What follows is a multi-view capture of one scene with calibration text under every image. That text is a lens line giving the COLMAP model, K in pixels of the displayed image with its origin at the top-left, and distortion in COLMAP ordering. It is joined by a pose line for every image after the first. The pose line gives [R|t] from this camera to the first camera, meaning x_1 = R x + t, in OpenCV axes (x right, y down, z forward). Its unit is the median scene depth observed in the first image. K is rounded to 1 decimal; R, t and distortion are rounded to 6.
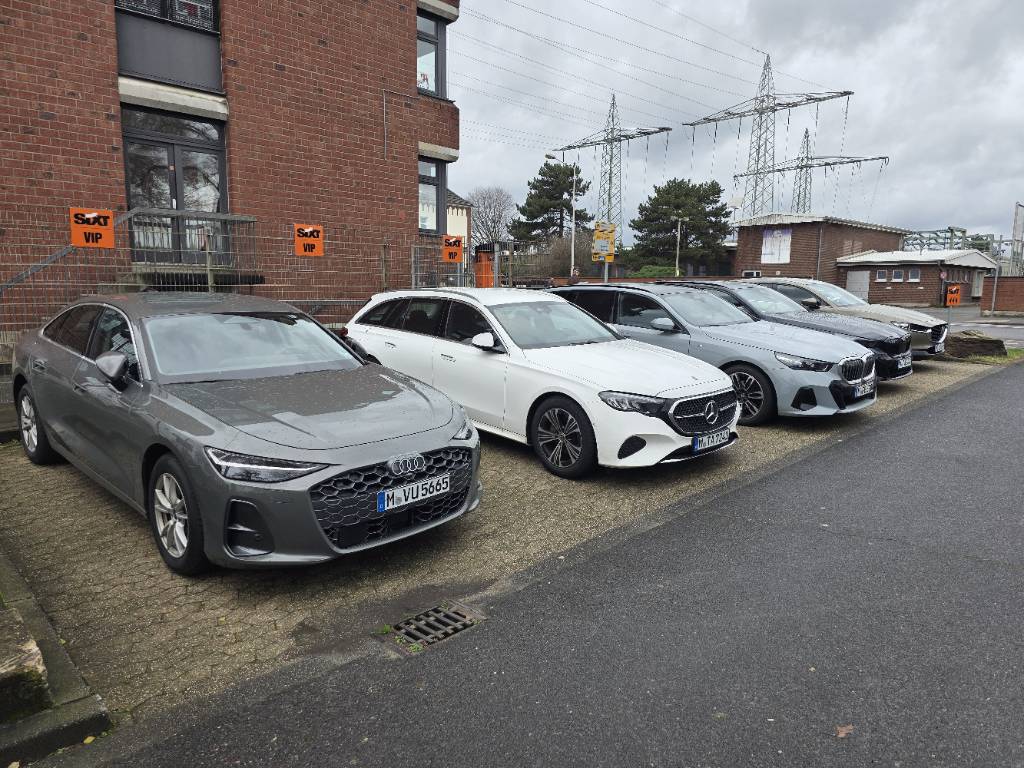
lens RADIAL K [[715.3, 0, 536.2], [0, 715.3, 398.2], [0, 0, 1]] dist [0.071858, -0.072949]
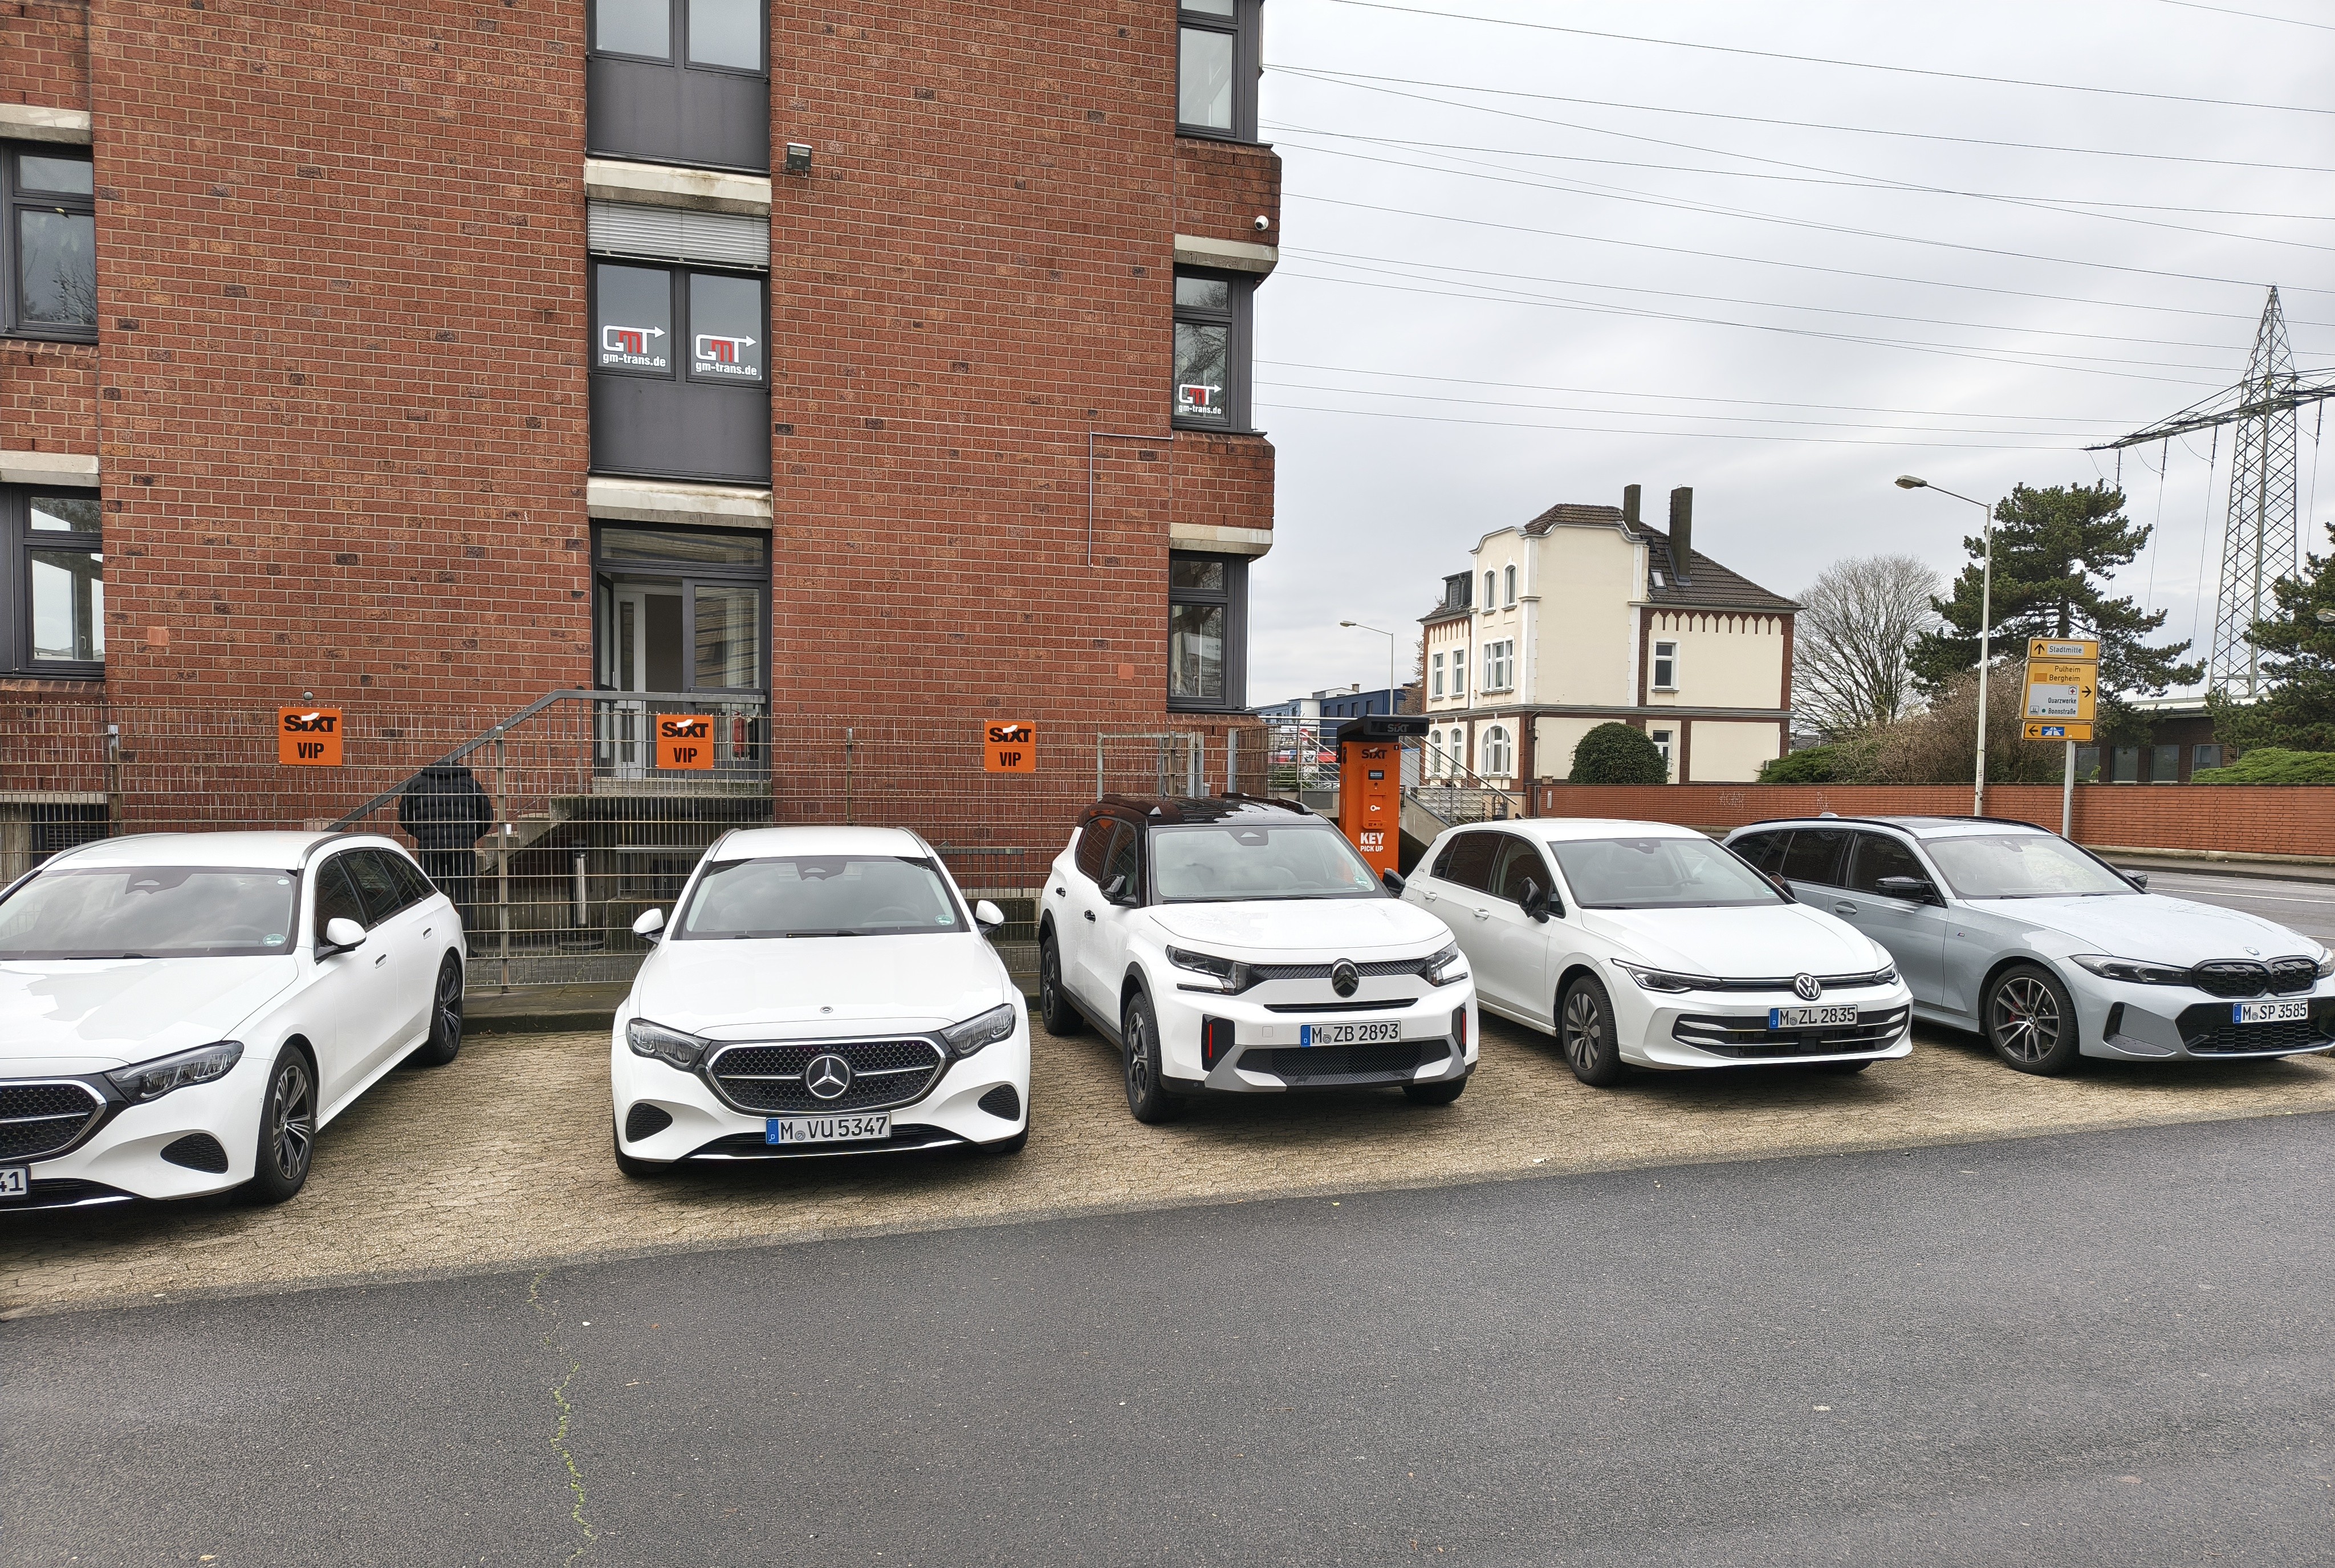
lens RADIAL K [[1713.1, 0, 1172.5], [0, 1713.1, 906.5], [0, 0, 1]] dist [0.066930, -0.092249]
pose [[0.866189, 0.030235, -0.498801, 0.491491], [-0.077025, 0.994317, -0.073486, -0.013097], [0.493744, 0.102073, 0.863596, 0.022190]]
